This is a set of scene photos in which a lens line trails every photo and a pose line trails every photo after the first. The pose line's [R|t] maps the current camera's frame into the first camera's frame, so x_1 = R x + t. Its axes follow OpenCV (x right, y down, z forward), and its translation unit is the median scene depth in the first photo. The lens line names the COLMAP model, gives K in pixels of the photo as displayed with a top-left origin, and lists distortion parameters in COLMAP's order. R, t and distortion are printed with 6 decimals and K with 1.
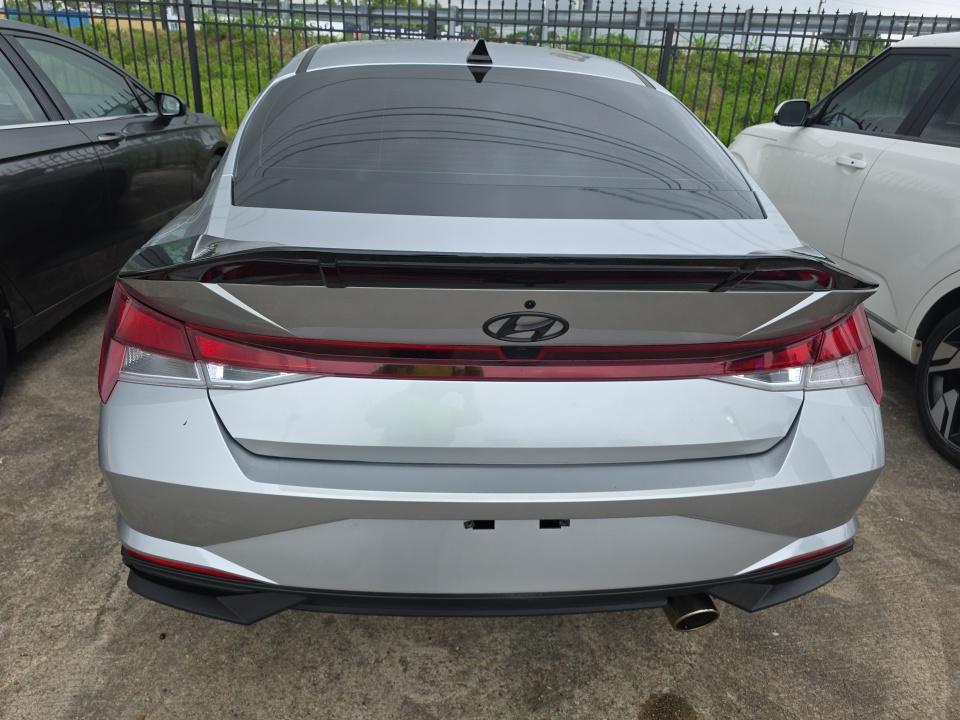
lens RADIAL K [[656.1, 0, 469.5], [0, 656.1, 358.5], [0, 0, 1]] dist [-0.000535, -0.006413]
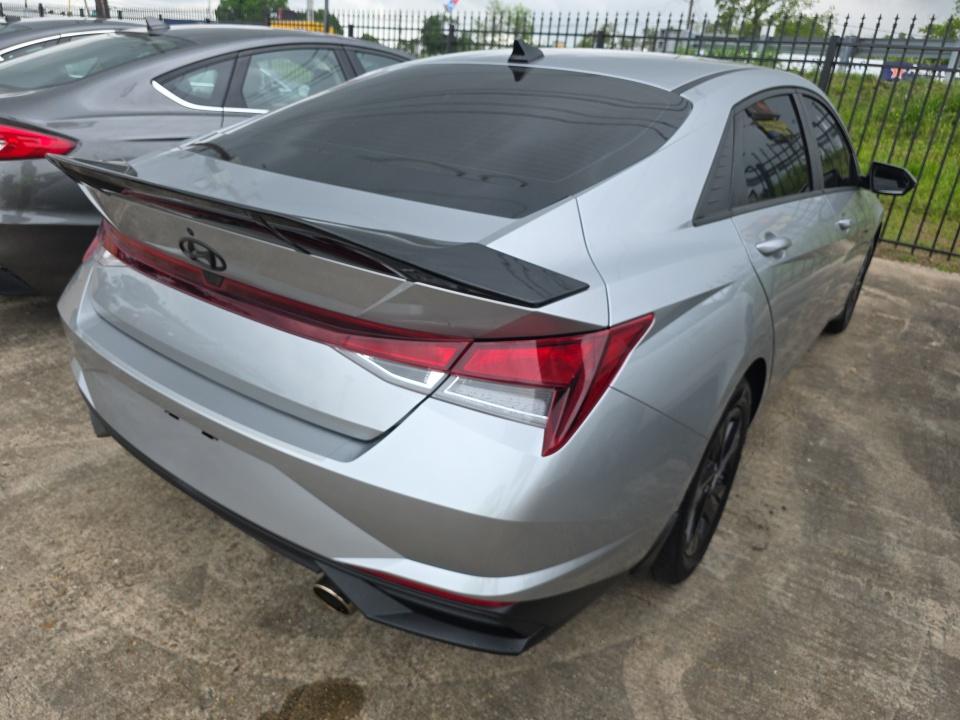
lens RADIAL K [[656.1, 0, 469.5], [0, 656.1, 358.5], [0, 0, 1]] dist [-0.000535, -0.006413]
pose [[0.767872, 0.269118, -0.581333, 0.579648], [-0.295365, 0.953996, 0.051495, -0.034664], [0.568448, 0.132164, 0.812034, 0.160024]]
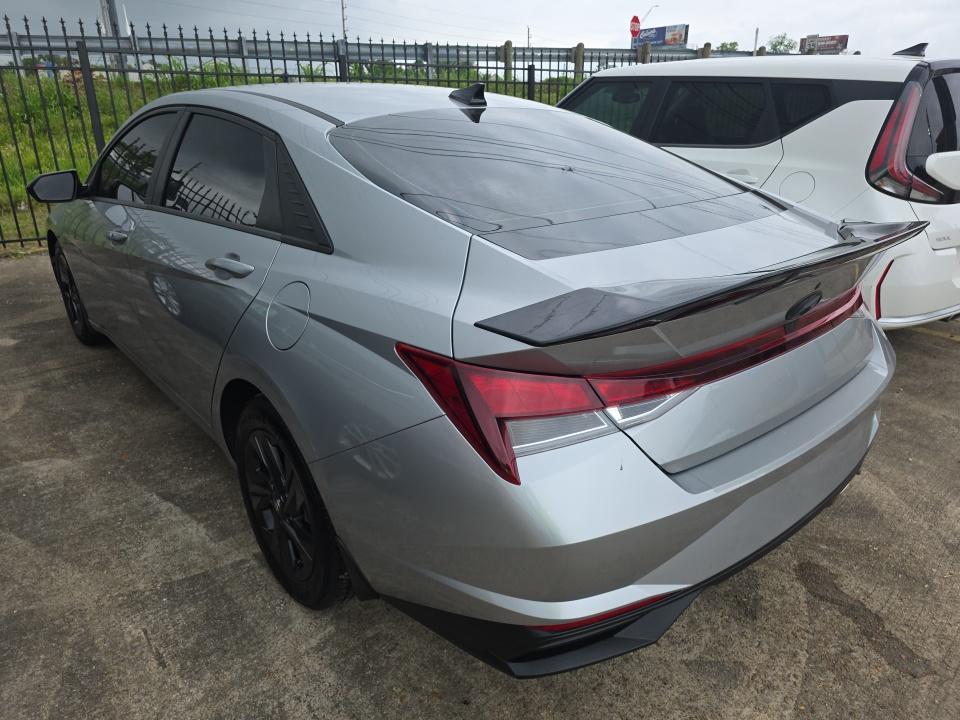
lens RADIAL K [[656.1, 0, 469.5], [0, 656.1, 358.5], [0, 0, 1]] dist [-0.000535, -0.006413]
pose [[0.807678, -0.248044, 0.534911, -0.573540], [0.264455, 0.963235, 0.047354, -0.090319], [-0.526991, 0.103213, 0.843580, 0.122803]]
